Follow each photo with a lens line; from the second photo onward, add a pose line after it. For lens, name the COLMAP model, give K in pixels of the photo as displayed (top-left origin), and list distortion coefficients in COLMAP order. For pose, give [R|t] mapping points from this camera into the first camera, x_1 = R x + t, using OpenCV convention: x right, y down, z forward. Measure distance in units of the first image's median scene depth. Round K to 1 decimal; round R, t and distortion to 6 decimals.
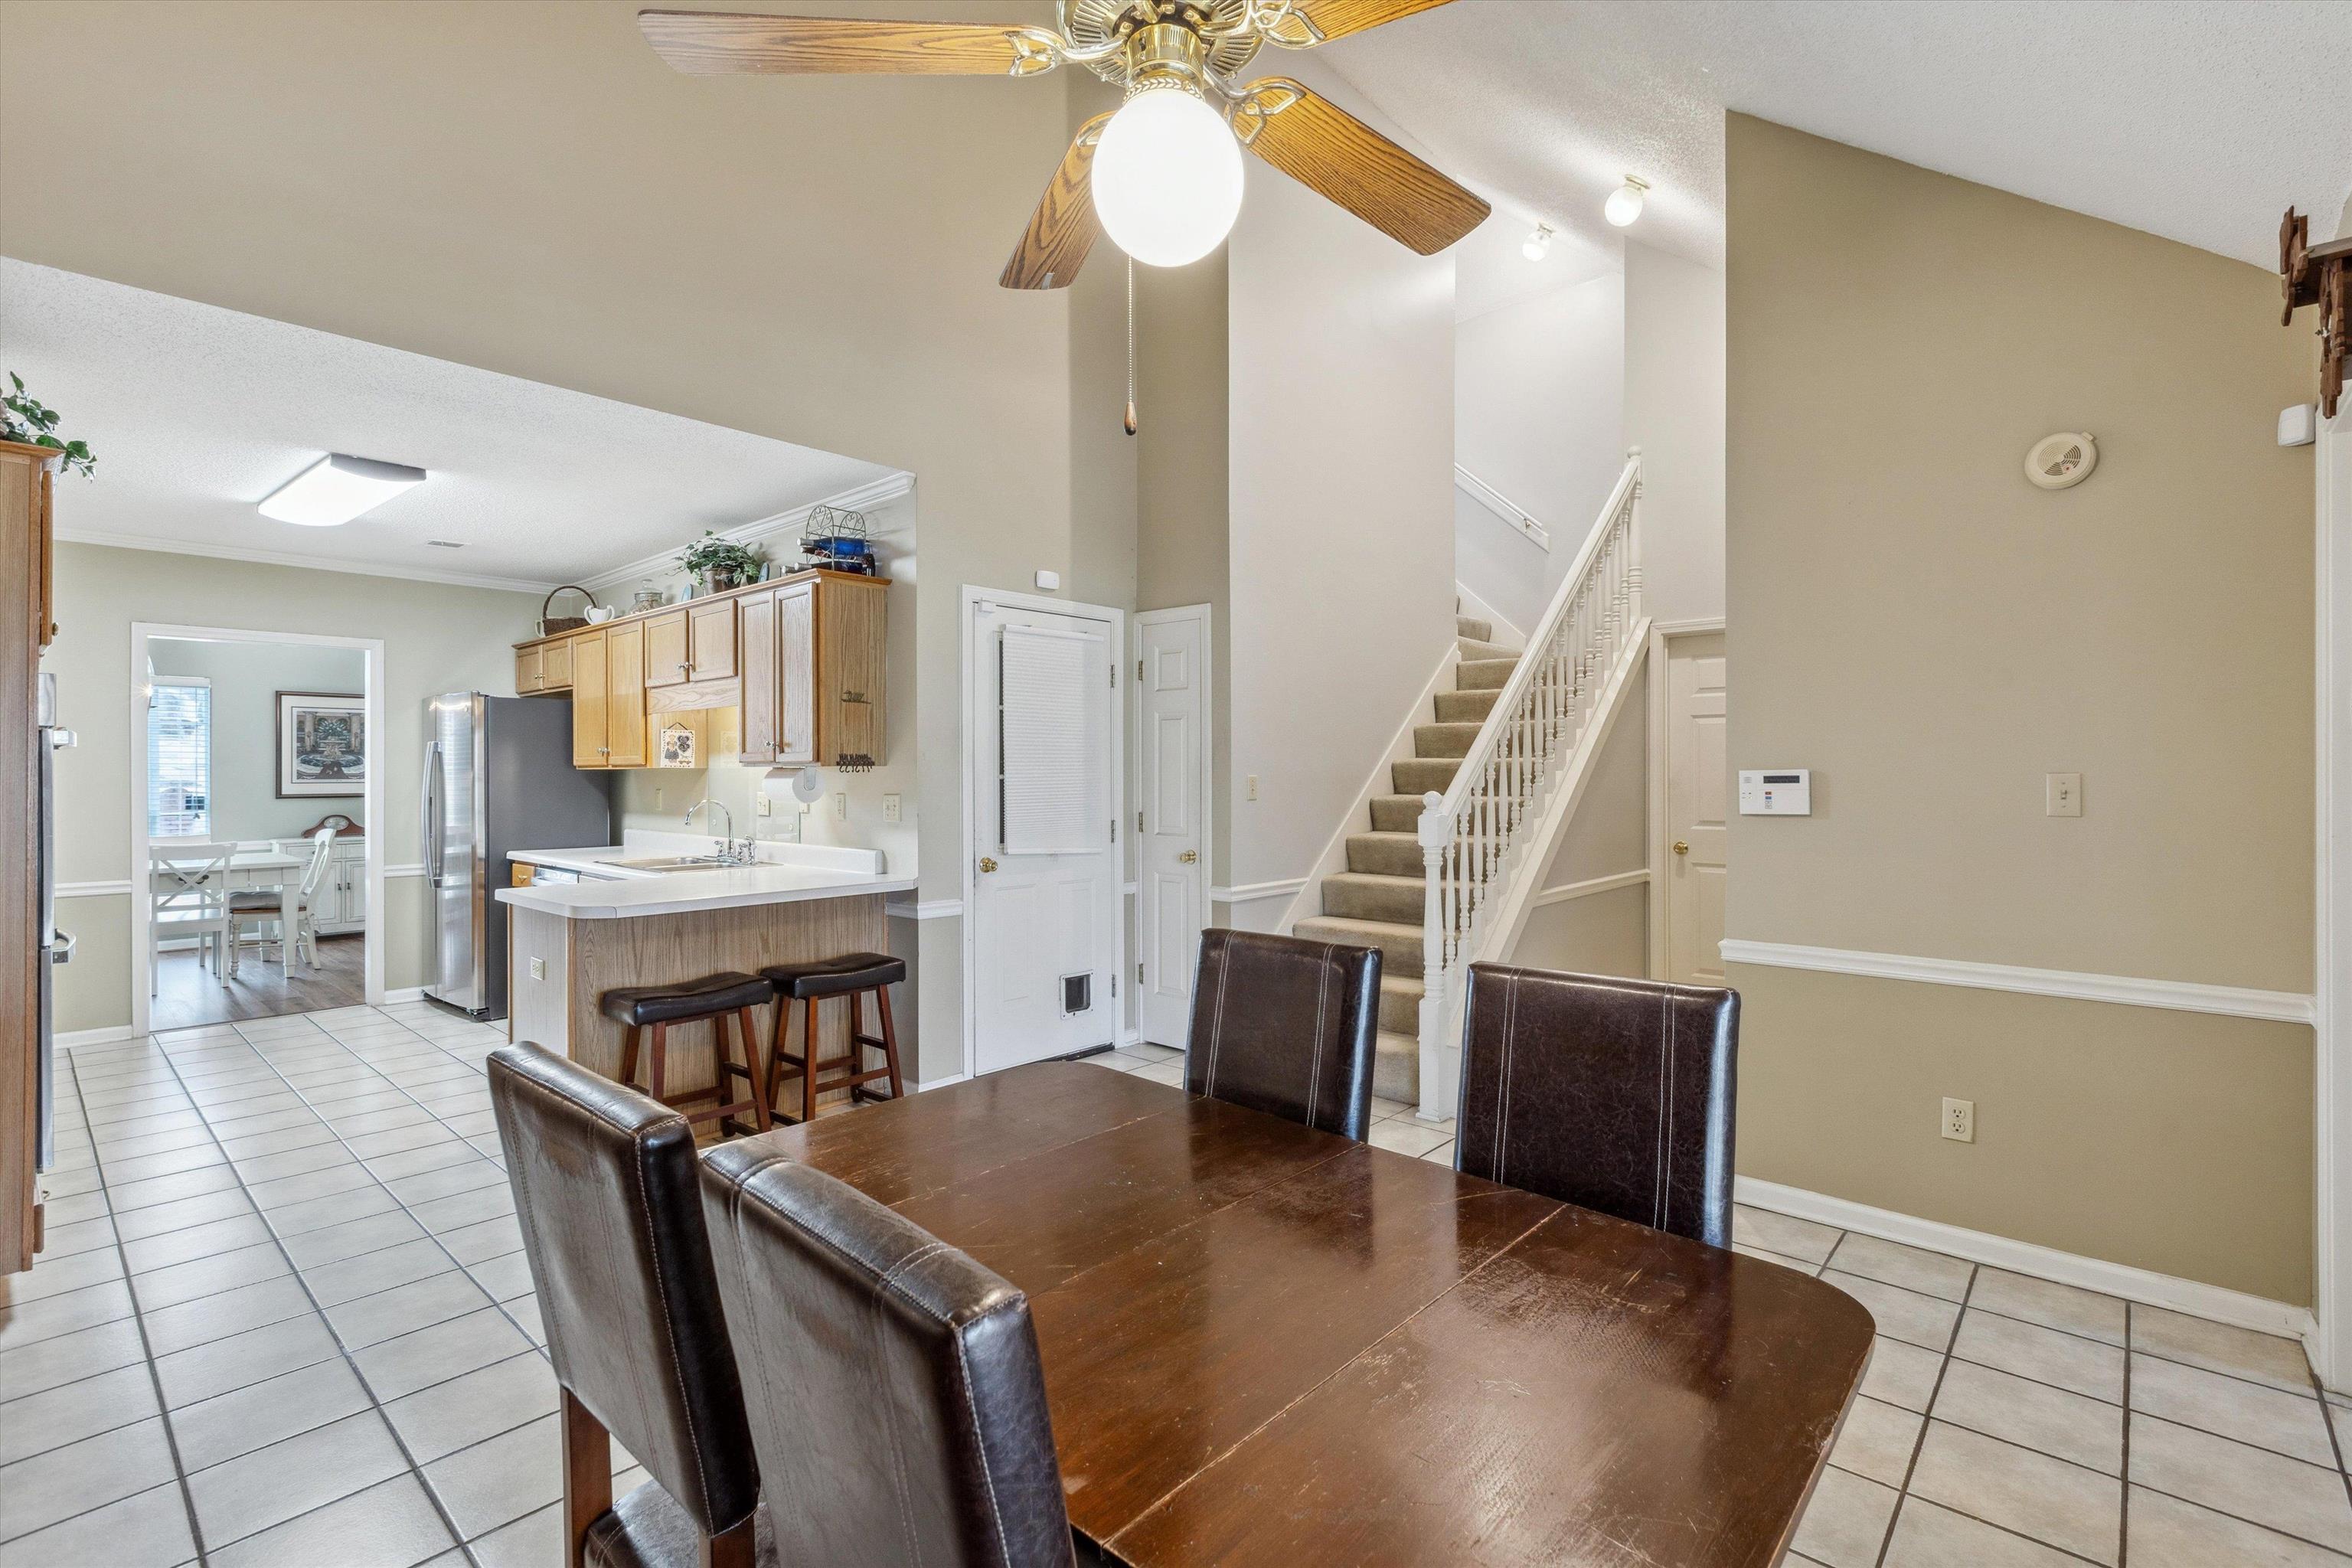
lens RADIAL K [[1055.5, 0, 1177.8], [0, 1055.5, 772.0], [0, 0, 1]] dist [-0.001321, -0.000277]
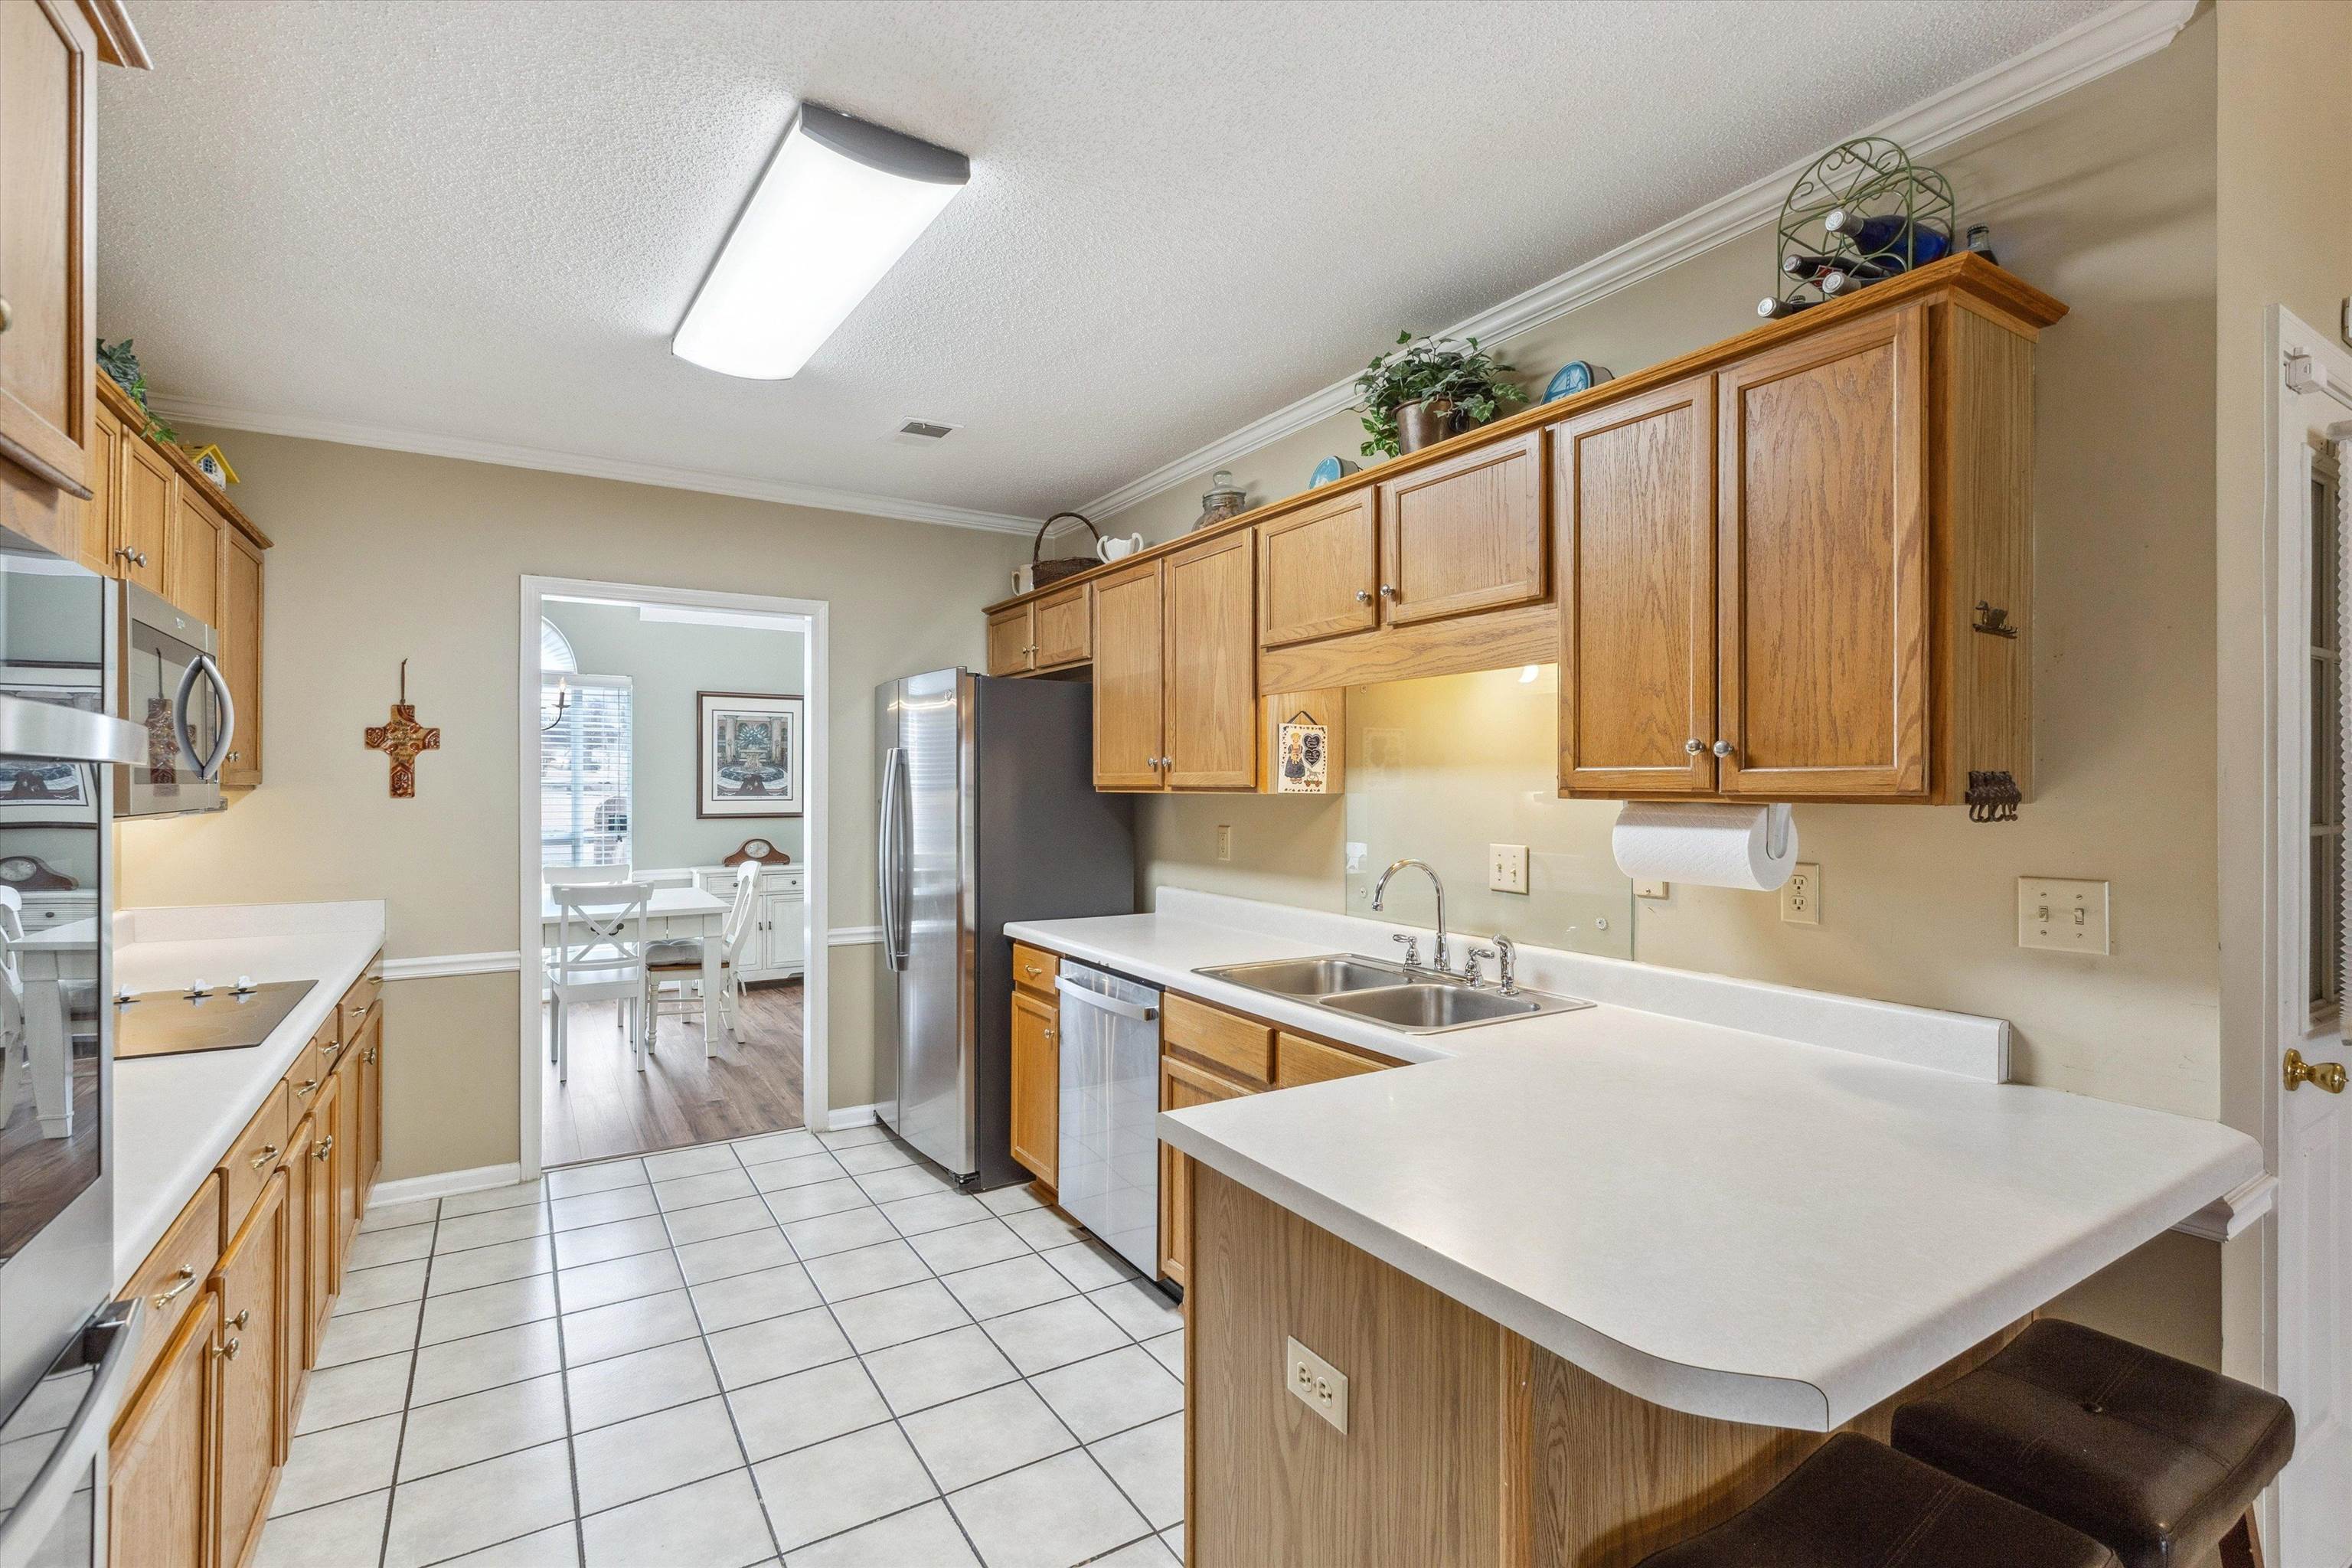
lens RADIAL K [[1048.8, 0, 1176.0], [0, 1048.8, 784.0], [0, 0, 1]] dist [0.000059, 0.000528]
pose [[0.961019, 0.004216, -0.276451, -0.315596], [-0.003283, 0.999987, 0.003839, -0.008769], [0.276464, -0.002782, 0.961020, 0.370357]]
